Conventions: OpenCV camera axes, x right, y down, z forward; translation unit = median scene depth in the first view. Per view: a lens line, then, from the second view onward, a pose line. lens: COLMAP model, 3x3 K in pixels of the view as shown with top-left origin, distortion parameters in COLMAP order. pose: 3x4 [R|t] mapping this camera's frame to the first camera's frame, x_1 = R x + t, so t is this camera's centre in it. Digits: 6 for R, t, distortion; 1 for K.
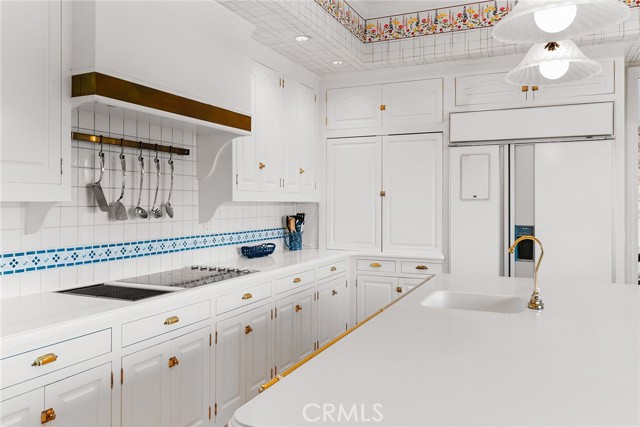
lens RADIAL K [[499.1, 0, 320.8], [0, 499.1, 202.5], [0, 0, 1]] dist [-0.000906, -0.001209]
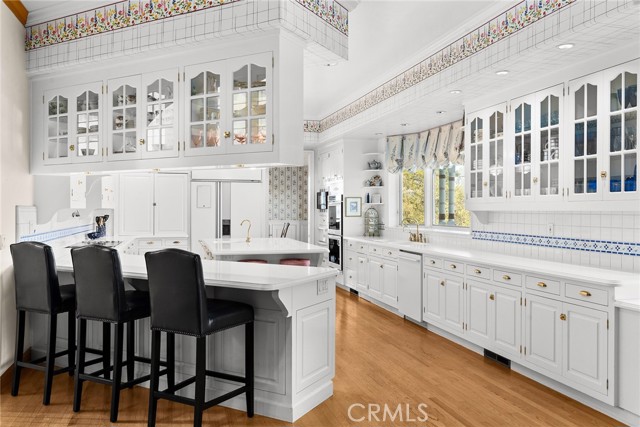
lens RADIAL K [[495.7, 0, 320.0], [0, 495.7, 213.5], [0, 0, 1]] dist [-0.002257, -0.002357]
pose [[0.758479, -0.004639, 0.651681, -0.787380], [-0.002053, 0.999953, 0.009508, -0.001683], [-0.651695, -0.008550, 0.758433, -1.034810]]
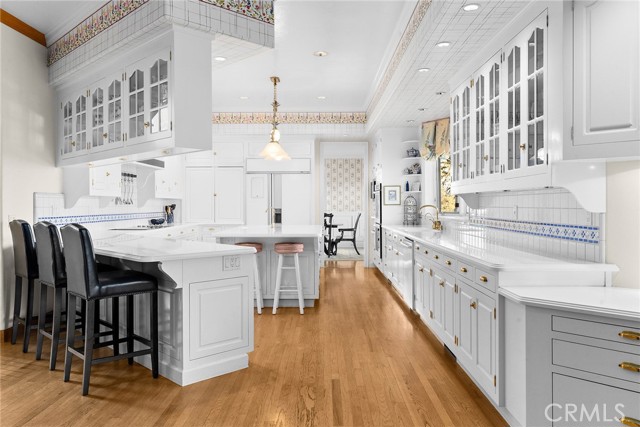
lens RADIAL K [[476.7, 0, 319.7], [0, 476.7, 208.7], [0, 0, 1]] dist [-0.001143, 0.000156]
pose [[0.914997, -0.006905, 0.403401, -0.361448], [0.003346, 0.999949, 0.009527, 0.029700], [-0.403446, -0.007367, 0.914974, -1.292966]]
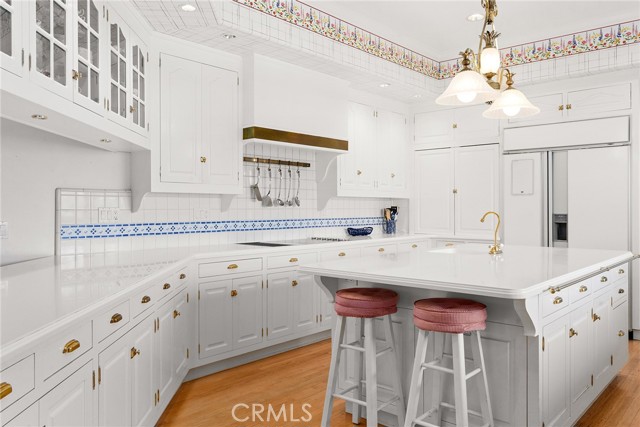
lens RADIAL K [[495.7, 0, 320.0], [0, 495.7, 213.5], [0, 0, 1]] dist [-0.002257, -0.002357]
pose [[0.954398, 0.000972, -0.298536, 0.224466], [0.002543, 0.999932, 0.011384, 0.032873], [0.298527, -0.011624, 0.954330, -0.467468]]
